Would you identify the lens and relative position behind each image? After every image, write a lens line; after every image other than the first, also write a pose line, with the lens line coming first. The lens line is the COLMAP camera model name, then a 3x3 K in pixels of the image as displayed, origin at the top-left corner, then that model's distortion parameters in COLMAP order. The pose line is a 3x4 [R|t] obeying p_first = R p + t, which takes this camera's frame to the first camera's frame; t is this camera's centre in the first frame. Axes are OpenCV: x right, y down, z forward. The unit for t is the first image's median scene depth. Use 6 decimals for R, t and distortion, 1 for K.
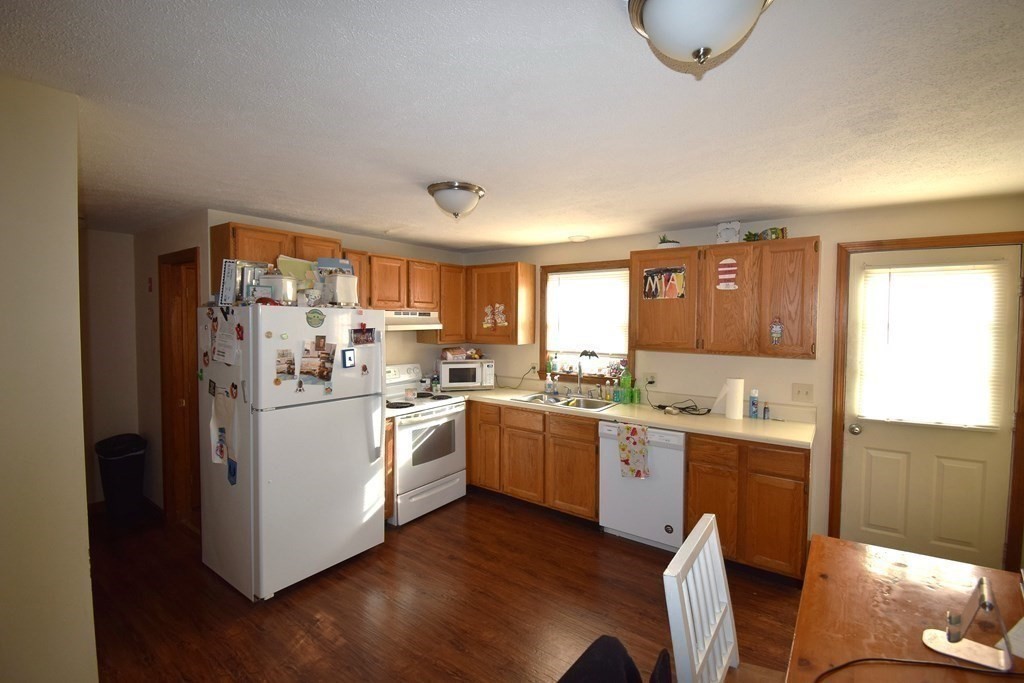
lens RADIAL K [[450.4, 0, 515.7], [0, 450.4, 337.7], [0, 0, 1]] dist [0.015691, -0.026263]
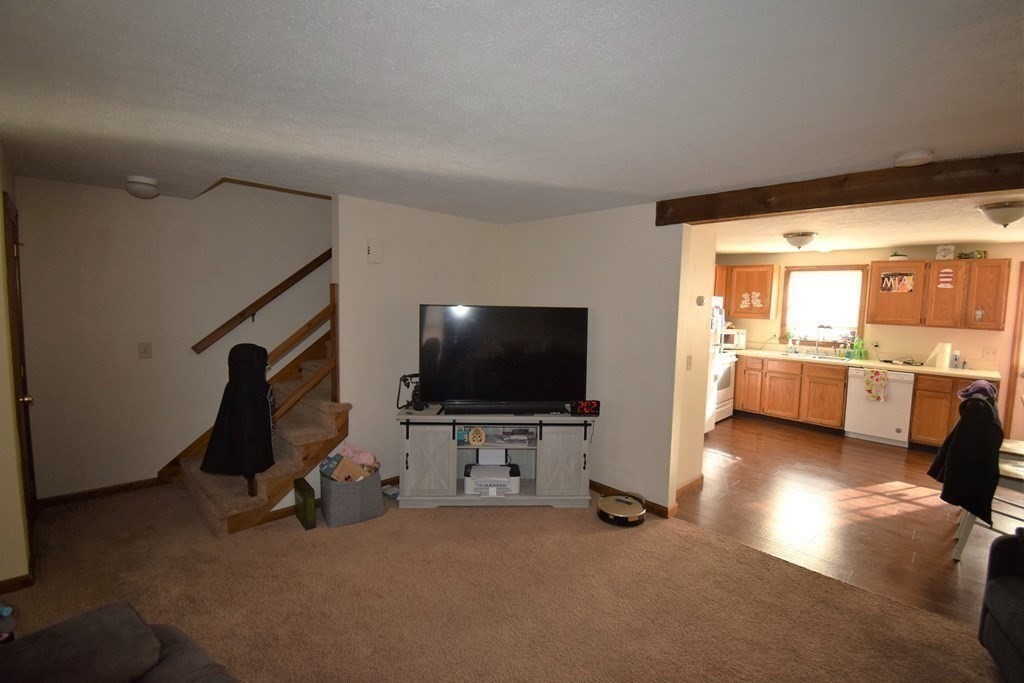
lens RADIAL K [[450.4, 0, 515.7], [0, 450.4, 337.7], [0, 0, 1]] dist [0.015691, -0.026263]
pose [[0.985047, 0.032223, -0.169244, -0.720479], [-0.024527, 0.998576, 0.047368, 0.031618], [0.170529, -0.042508, 0.984435, -0.791499]]
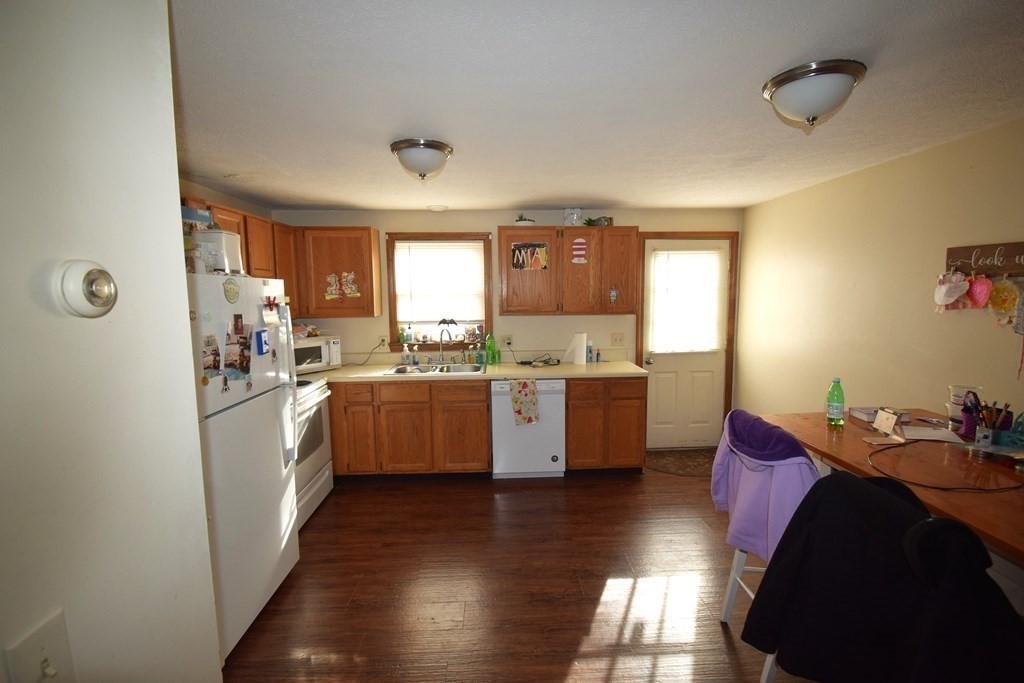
lens RADIAL K [[450.4, 0, 515.7], [0, 450.4, 337.7], [0, 0, 1]] dist [0.015691, -0.026263]
pose [[0.782060, -0.079778, 0.618076, -0.434904], [0.037953, 0.996029, 0.080540, -0.006703], [-0.622047, -0.039530, 0.781982, 0.107540]]
